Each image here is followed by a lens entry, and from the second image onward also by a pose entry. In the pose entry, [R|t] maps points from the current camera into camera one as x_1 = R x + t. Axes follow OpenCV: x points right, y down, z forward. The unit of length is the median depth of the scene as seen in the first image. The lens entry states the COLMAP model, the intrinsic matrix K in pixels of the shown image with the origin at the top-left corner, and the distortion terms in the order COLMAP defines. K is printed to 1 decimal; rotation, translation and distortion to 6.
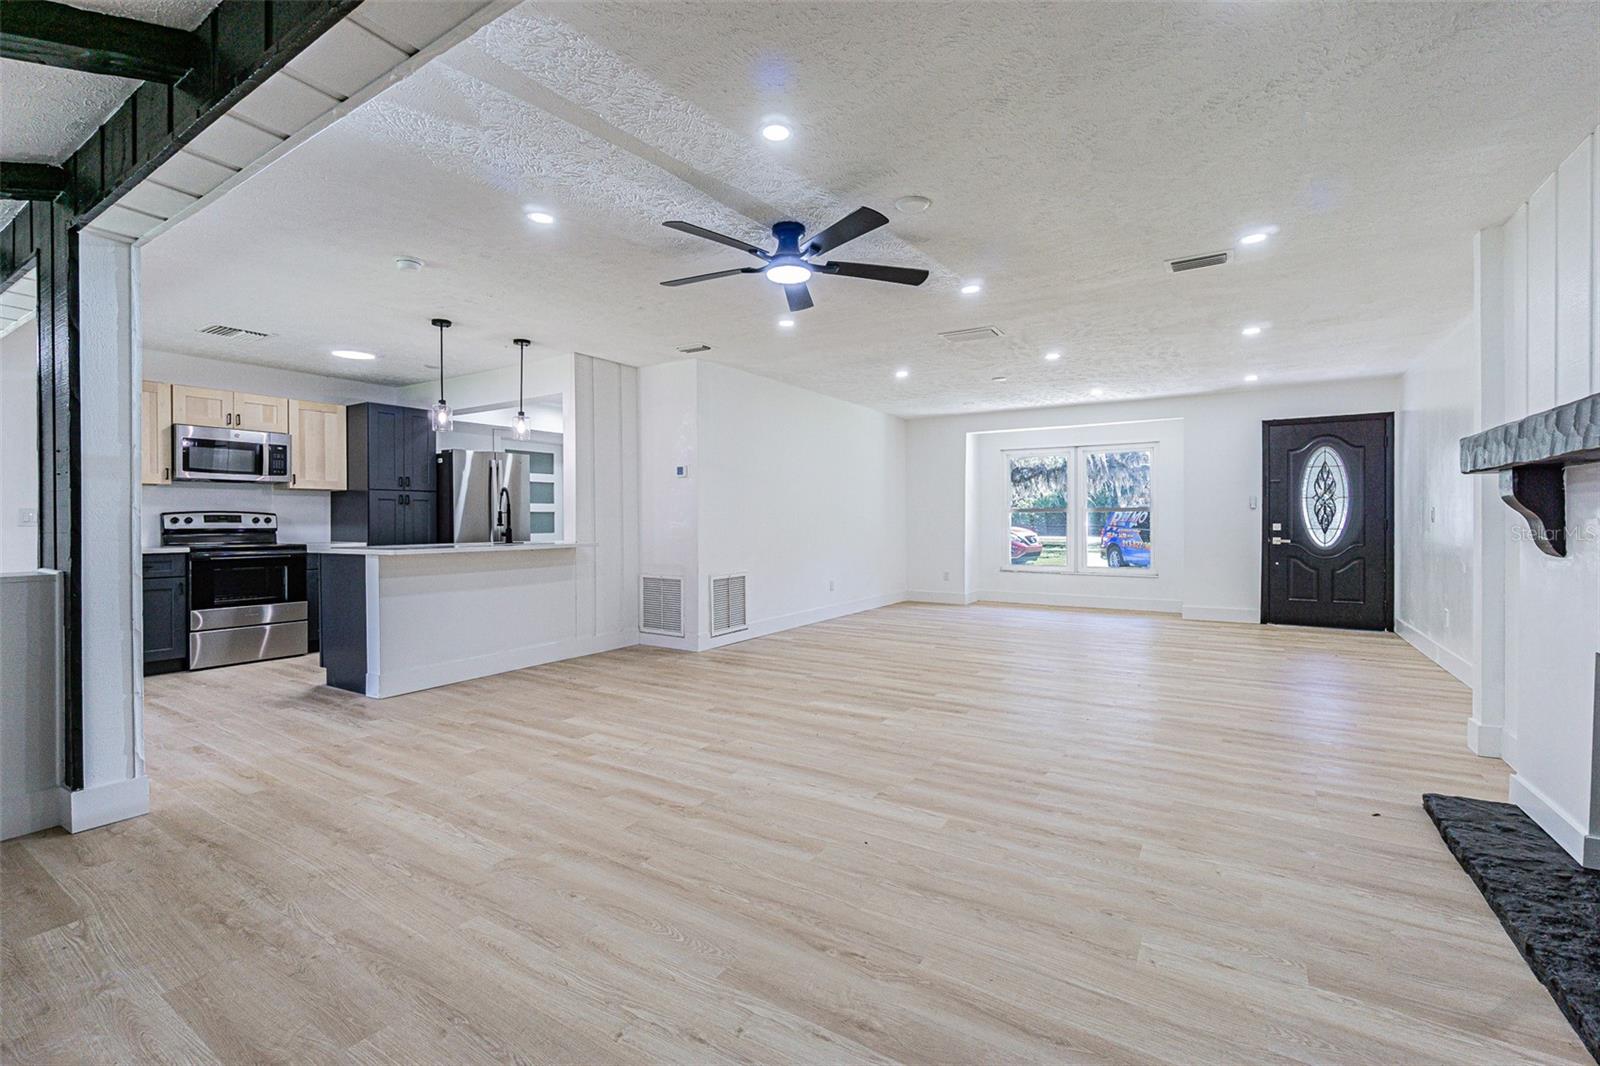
lens RADIAL K [[684.5, 0, 793.7], [0, 684.5, 523.9], [0, 0, 1]] dist [-0.001060, -0.000088]
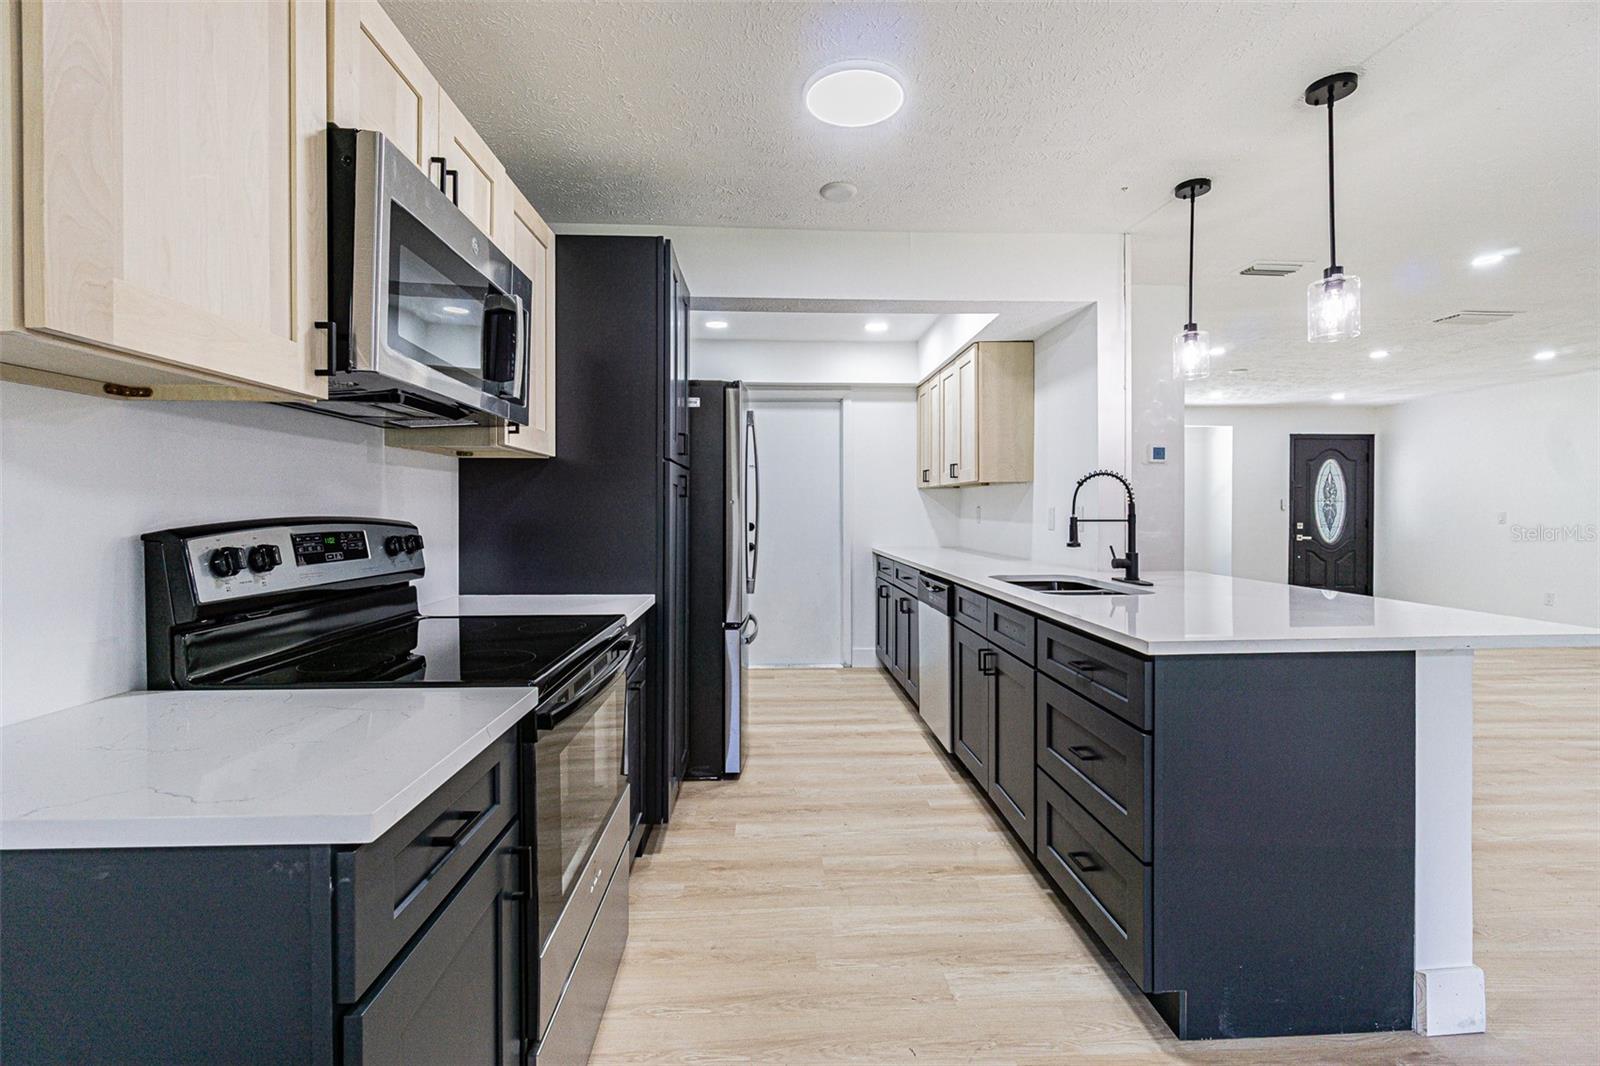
lens RADIAL K [[673.2, 0, 800.3], [0, 673.2, 514.7], [0, 0, 1]] dist [-0.000186, 0.000055]
pose [[0.824348, -0.000716, 0.566083, -0.913075], [0.000556, 1.000000, 0.000456, -0.021648], [-0.566083, -0.000061, 0.824348, 0.744492]]
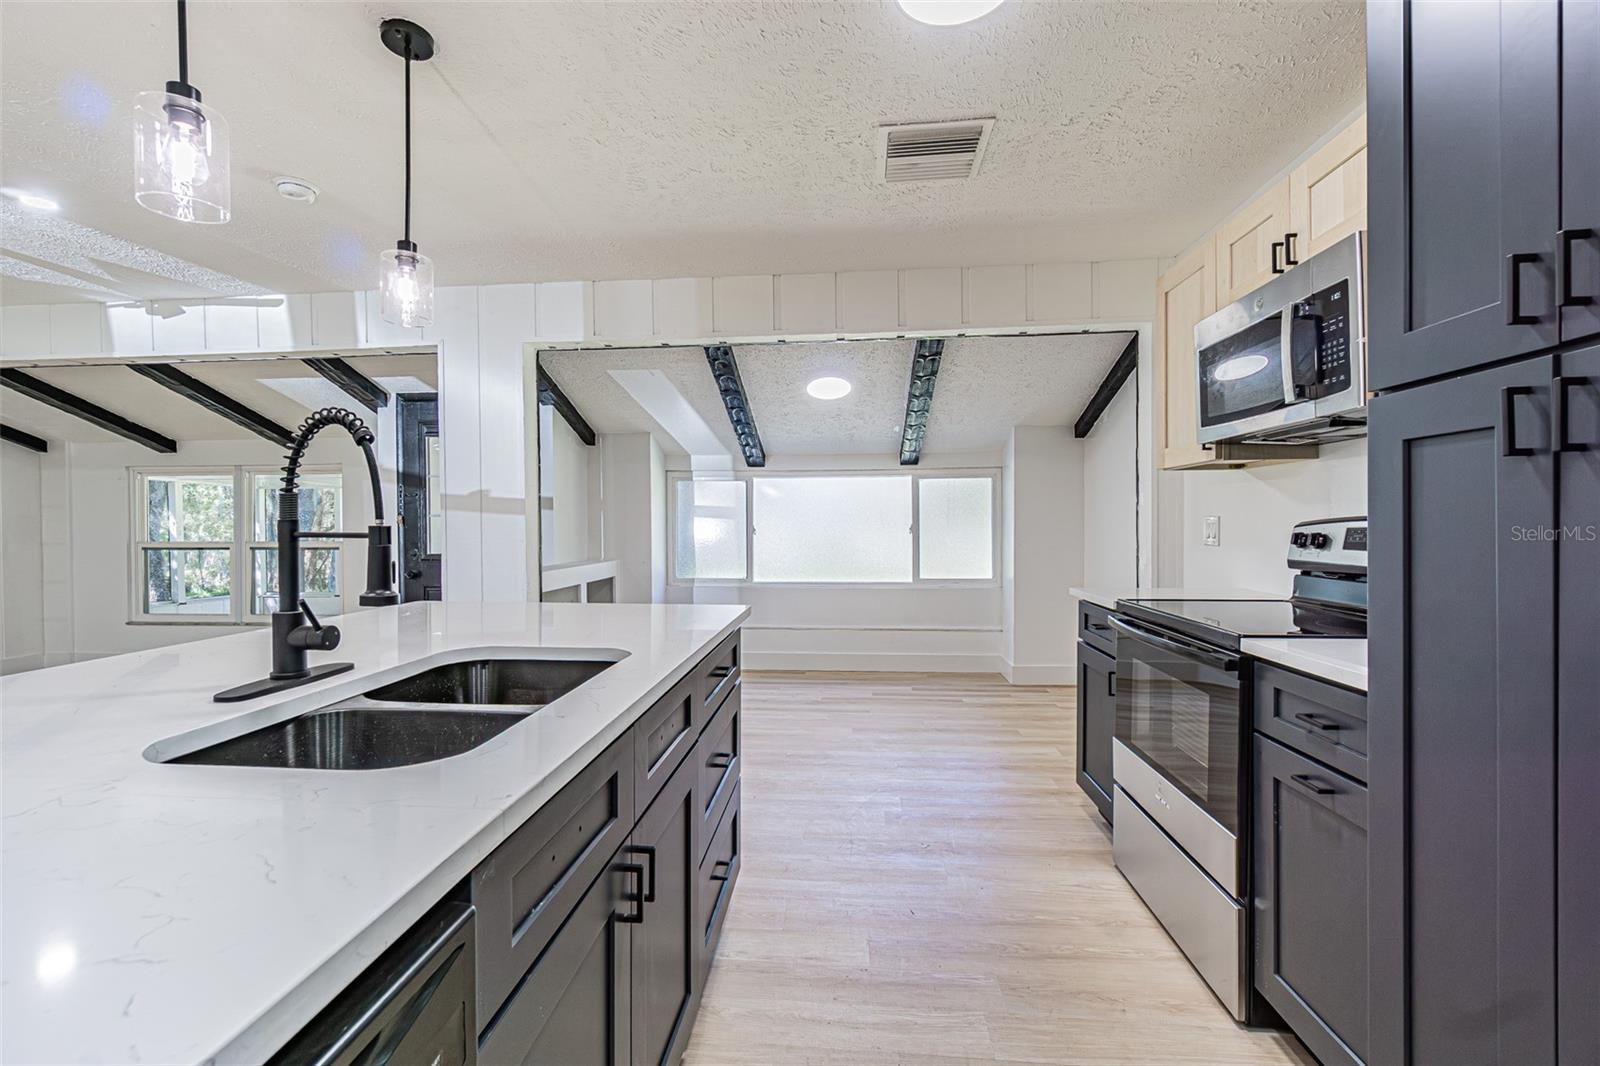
lens RADIAL K [[693.9, 0, 807.6], [0, 693.9, 521.0], [0, 0, 1]] dist [-0.001844, 0.000108]
pose [[-0.886524, 0.007562, -0.462622, -0.470388], [0.006107, 0.999971, 0.004644, -0.021736], [0.462643, 0.001292, -0.886544, 1.284566]]
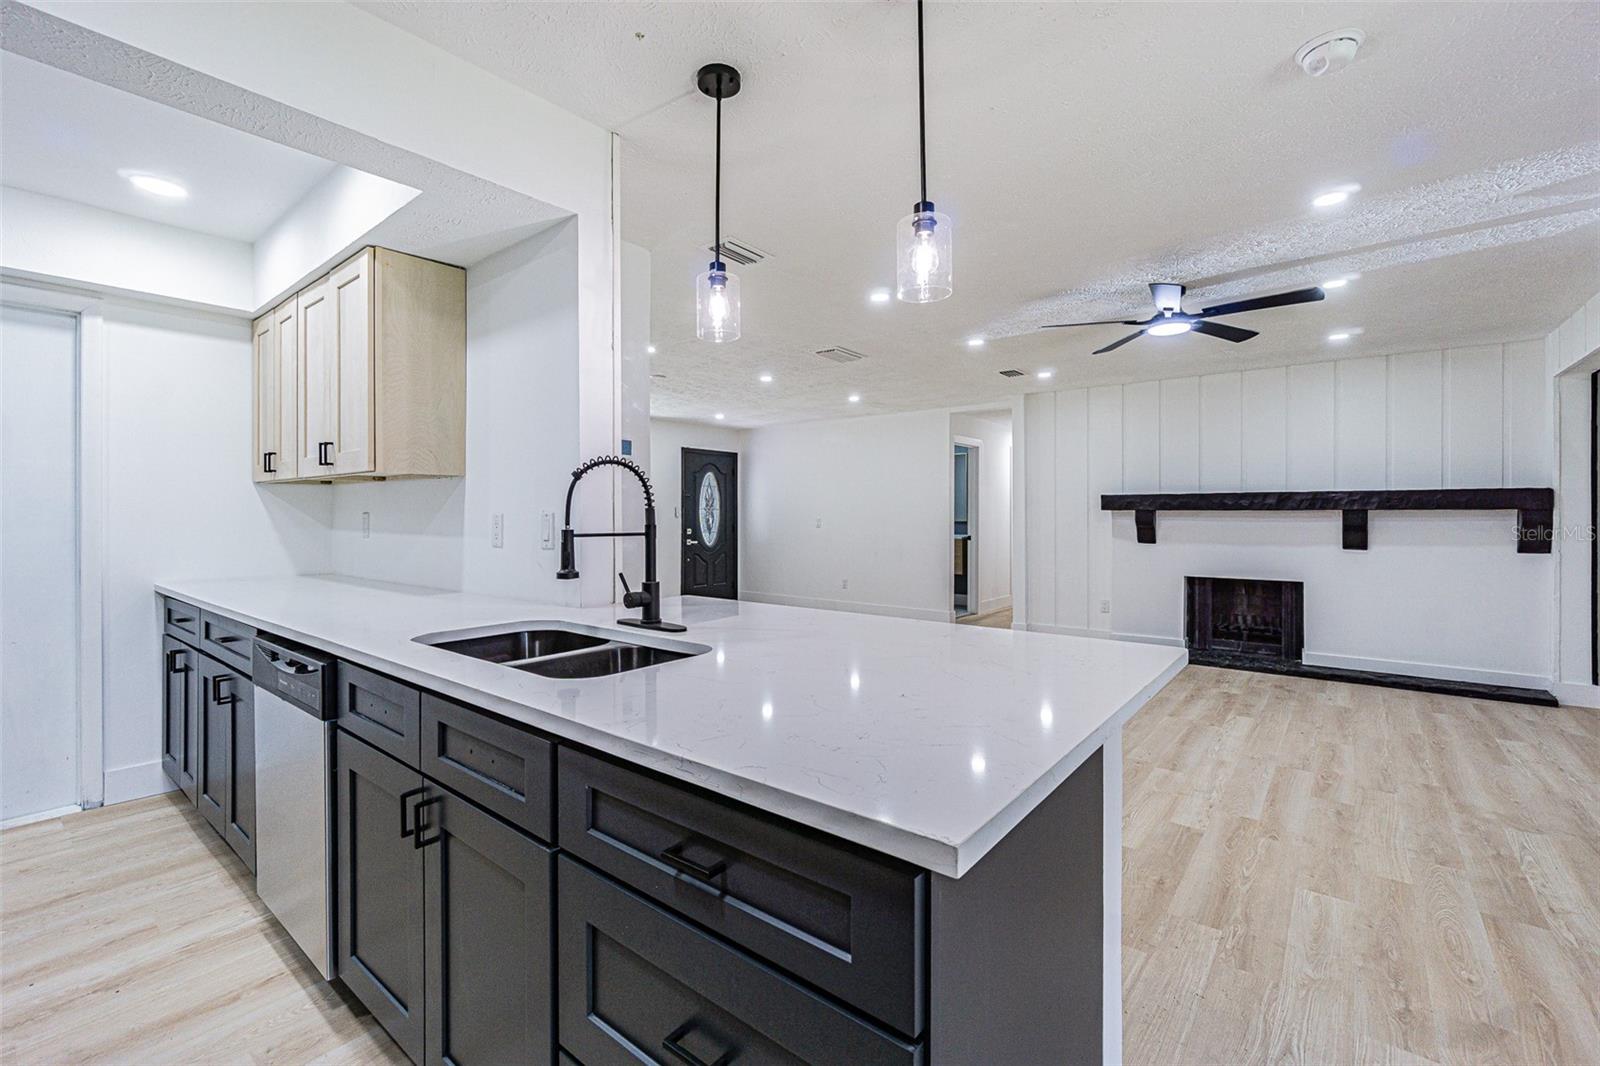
lens RADIAL K [[680.2, 0, 787.5], [0, 680.2, 515.2], [0, 0, 1]] dist [-0.005851, 0.000546]
pose [[0.130458, 0.005194, 0.991440, -0.752714], [0.005616, 0.999966, -0.005978, -0.023858], [-0.991438, 0.006348, 0.130425, 0.906284]]
